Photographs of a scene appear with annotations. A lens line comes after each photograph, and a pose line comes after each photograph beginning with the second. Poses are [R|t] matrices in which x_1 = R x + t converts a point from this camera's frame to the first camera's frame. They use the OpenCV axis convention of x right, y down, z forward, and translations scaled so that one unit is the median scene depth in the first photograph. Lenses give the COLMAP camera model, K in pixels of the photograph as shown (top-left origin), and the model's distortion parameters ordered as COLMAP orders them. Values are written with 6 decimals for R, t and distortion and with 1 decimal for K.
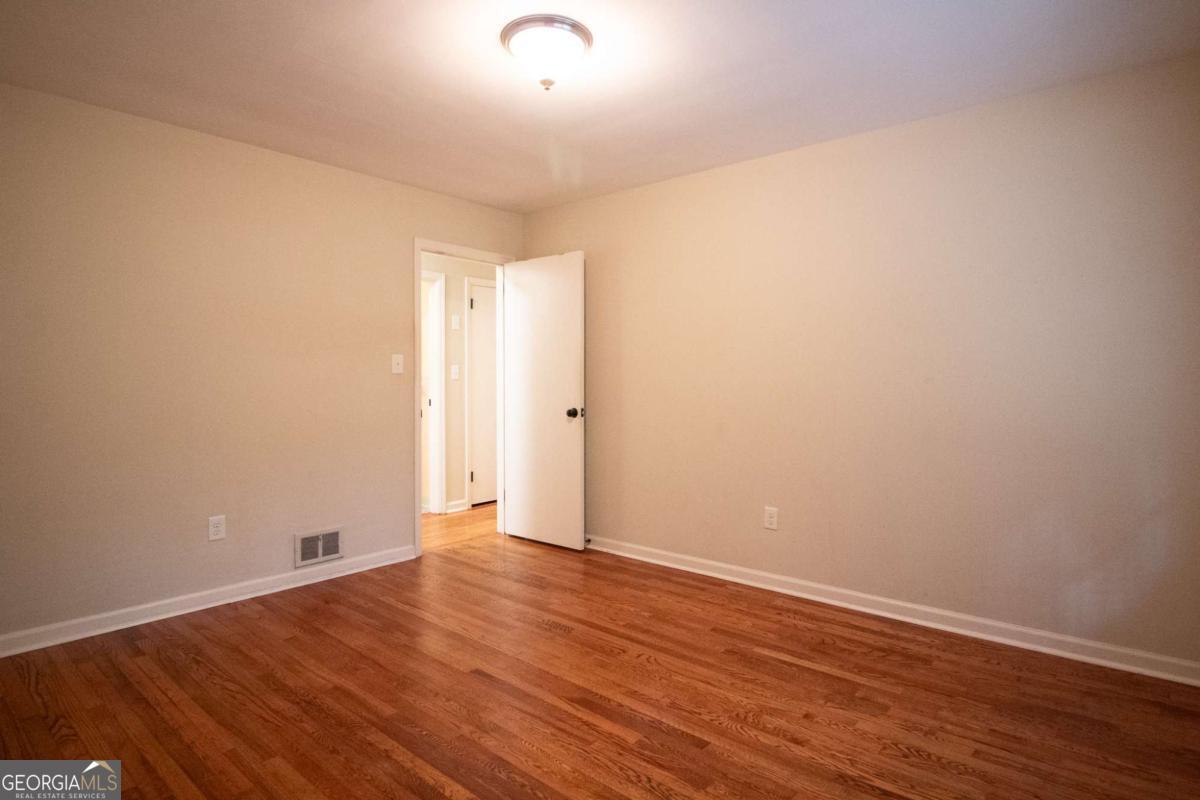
lens RADIAL K [[612.3, 0, 600.0], [0, 612.3, 400.0], [0, 0, 1]] dist [-0.001480, -0.000184]
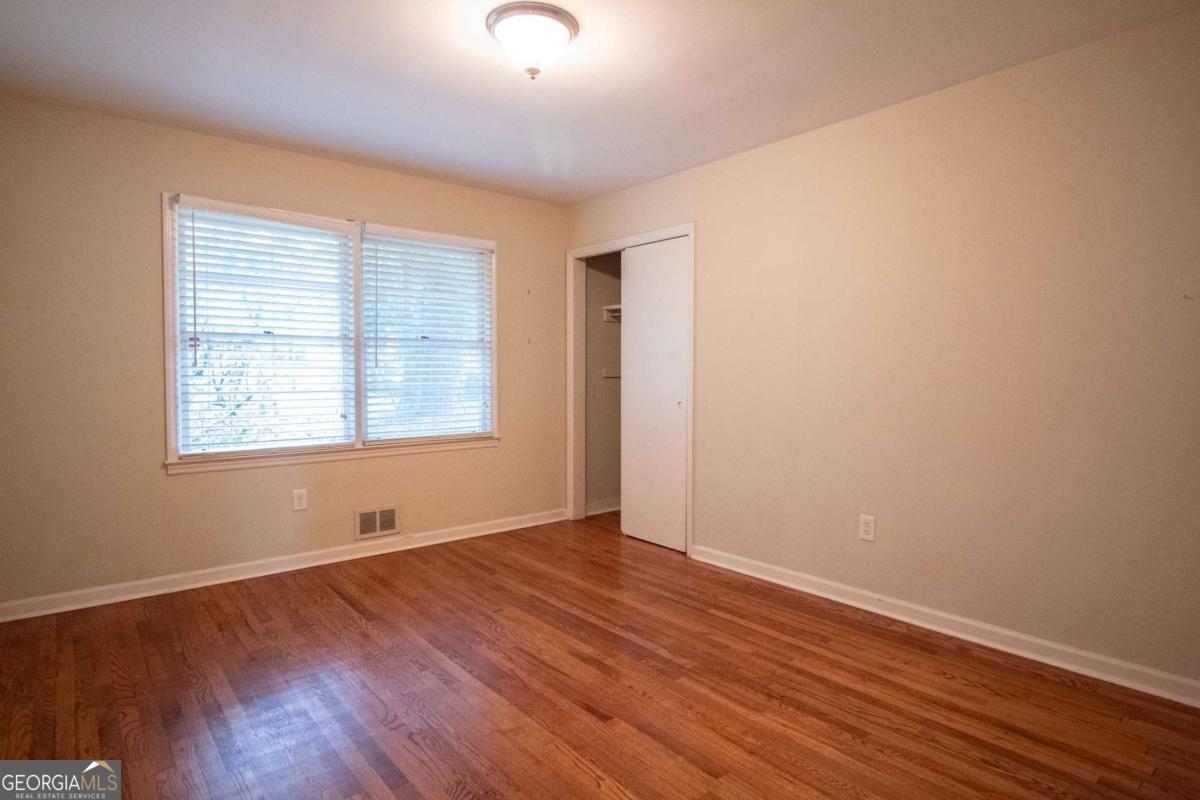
lens RADIAL K [[612.3, 0, 600.0], [0, 612.3, 400.0], [0, 0, 1]] dist [-0.001480, -0.000184]
pose [[-0.985299, -0.012287, 0.170398, -0.378091], [-0.000493, 0.997611, 0.069086, -0.050267], [-0.170839, 0.067987, -0.982951, 2.044112]]
